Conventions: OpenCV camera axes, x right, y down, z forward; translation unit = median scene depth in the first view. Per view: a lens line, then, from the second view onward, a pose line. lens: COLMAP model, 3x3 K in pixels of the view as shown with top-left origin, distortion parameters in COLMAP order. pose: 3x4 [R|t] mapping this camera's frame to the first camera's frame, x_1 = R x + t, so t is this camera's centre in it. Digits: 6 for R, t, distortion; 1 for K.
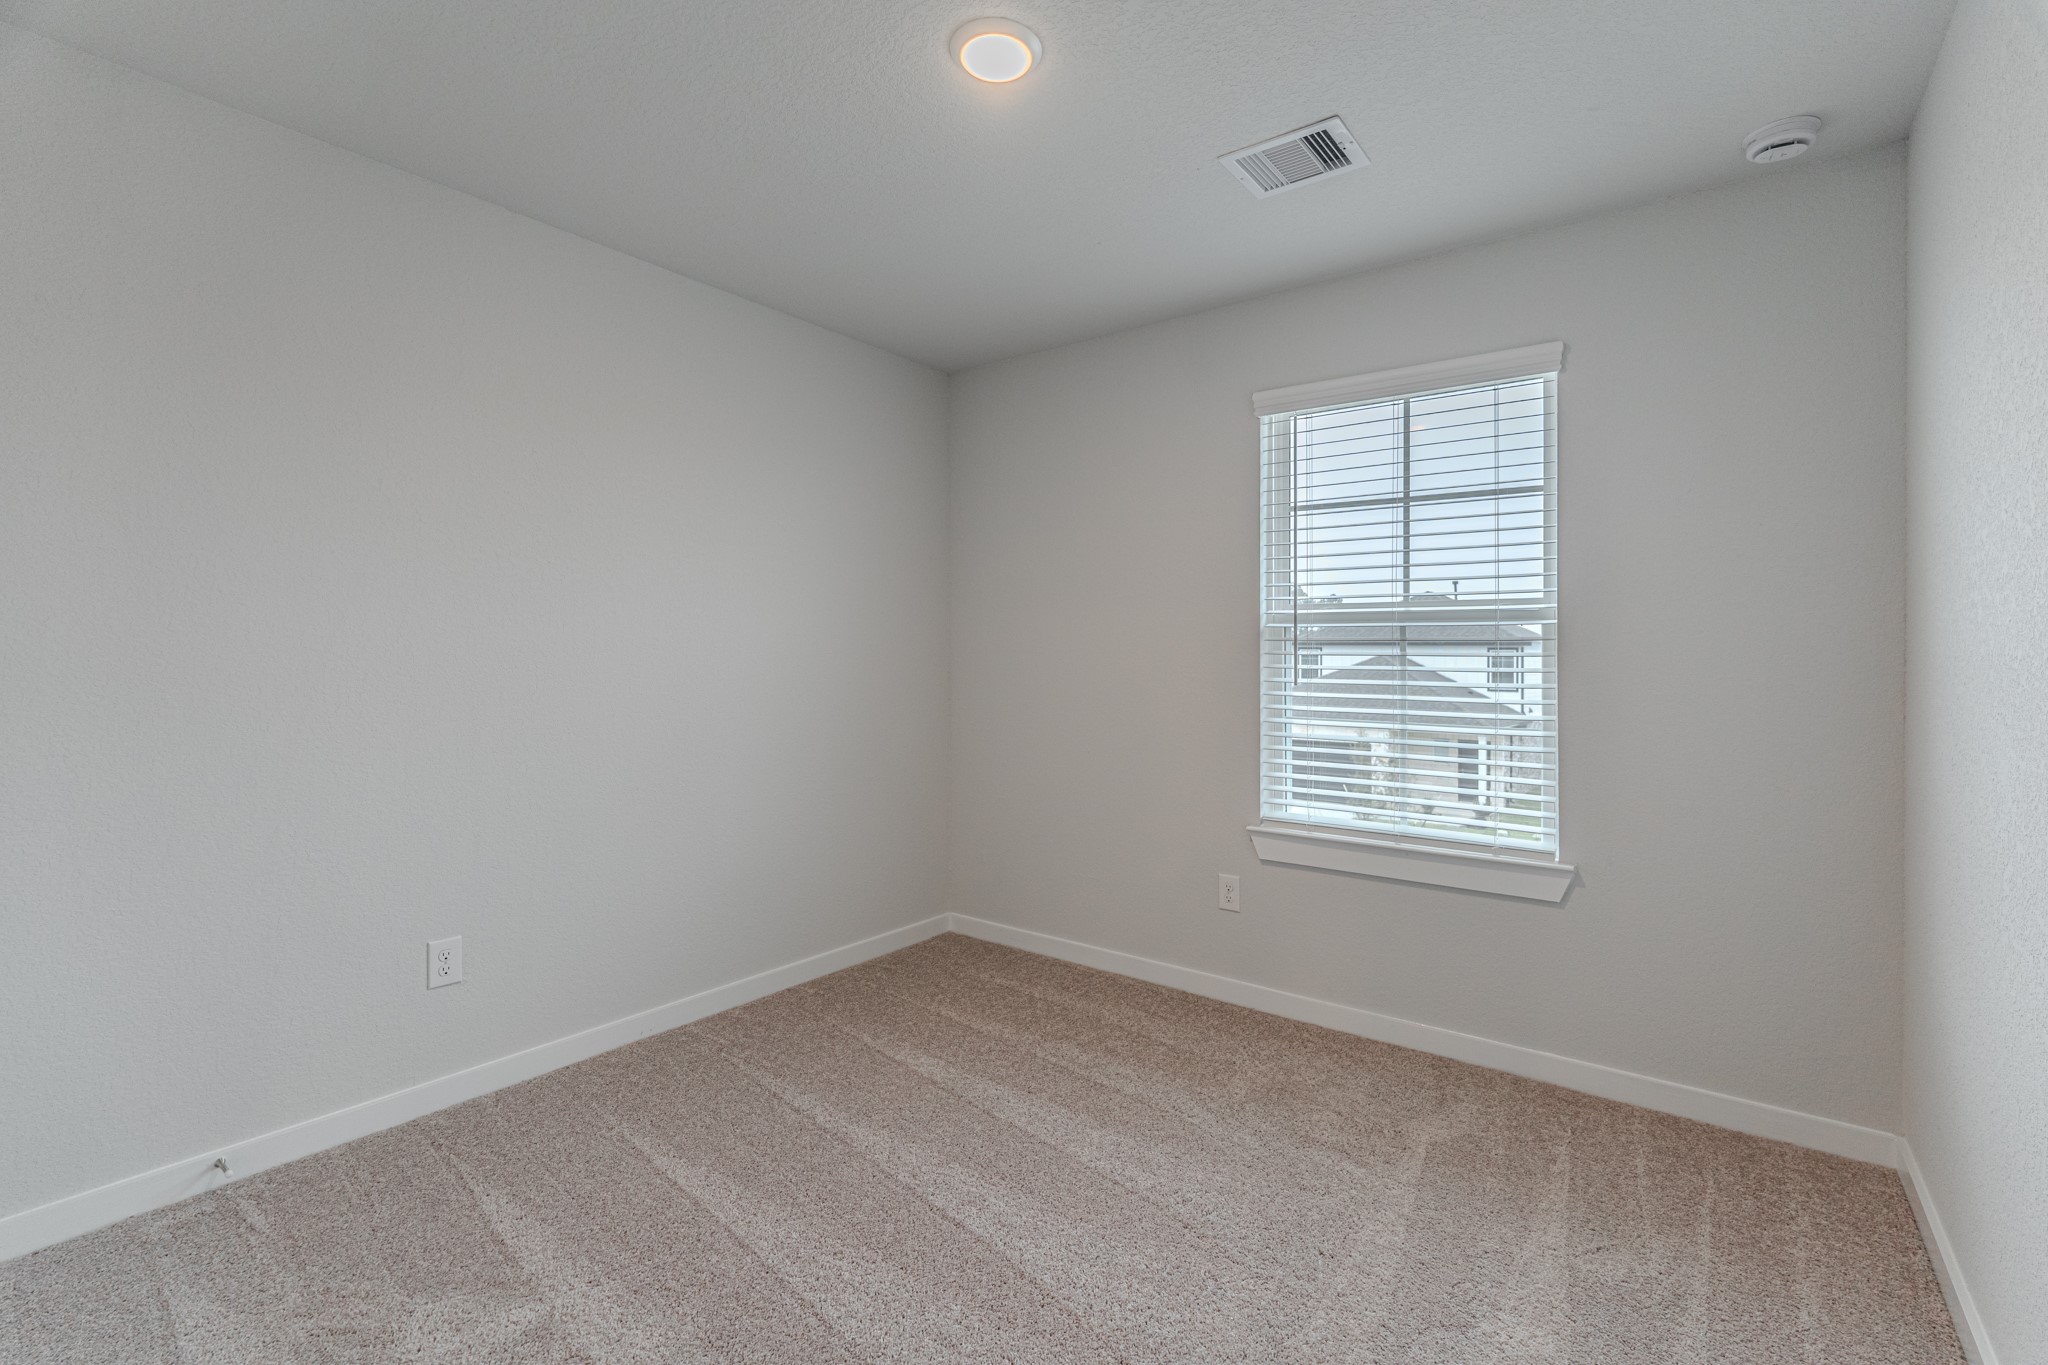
lens RADIAL K [[898.0, 0, 1024.0], [0, 898.0, 682.5], [0, 0, 1]] dist [-0.000611, -0.000060]
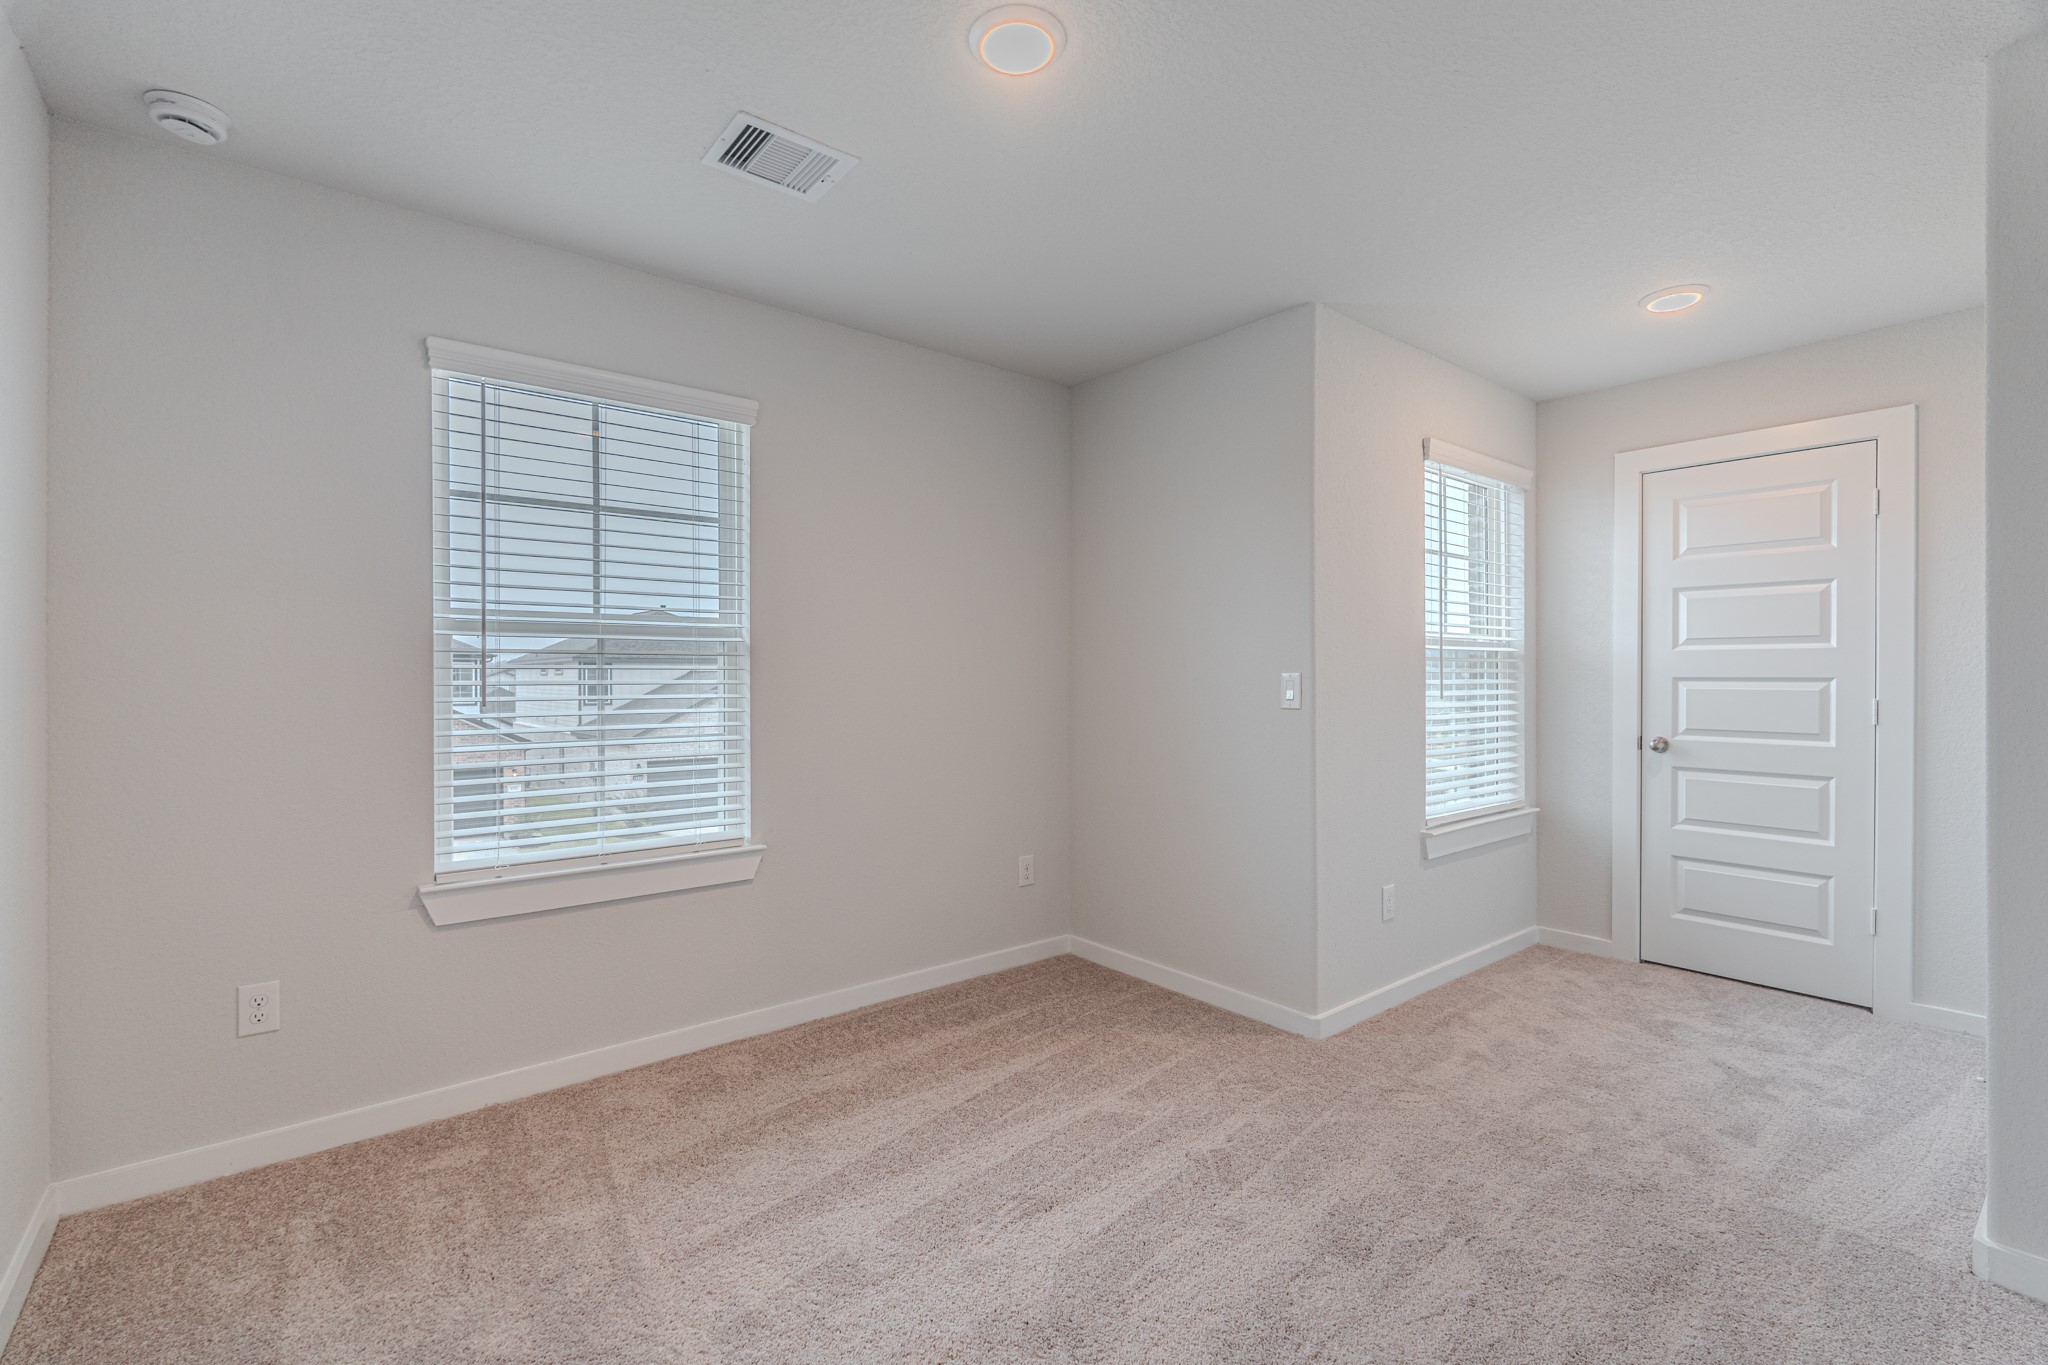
lens RADIAL K [[905.6, 0, 1027.8], [0, 905.6, 703.2], [0, 0, 1]] dist [-0.000679, -0.000235]
pose [[0.245170, -0.040977, 0.968614, -0.412489], [0.030384, 0.998940, 0.034569, -0.013285], [-0.969004, 0.020955, 0.246155, 0.318322]]
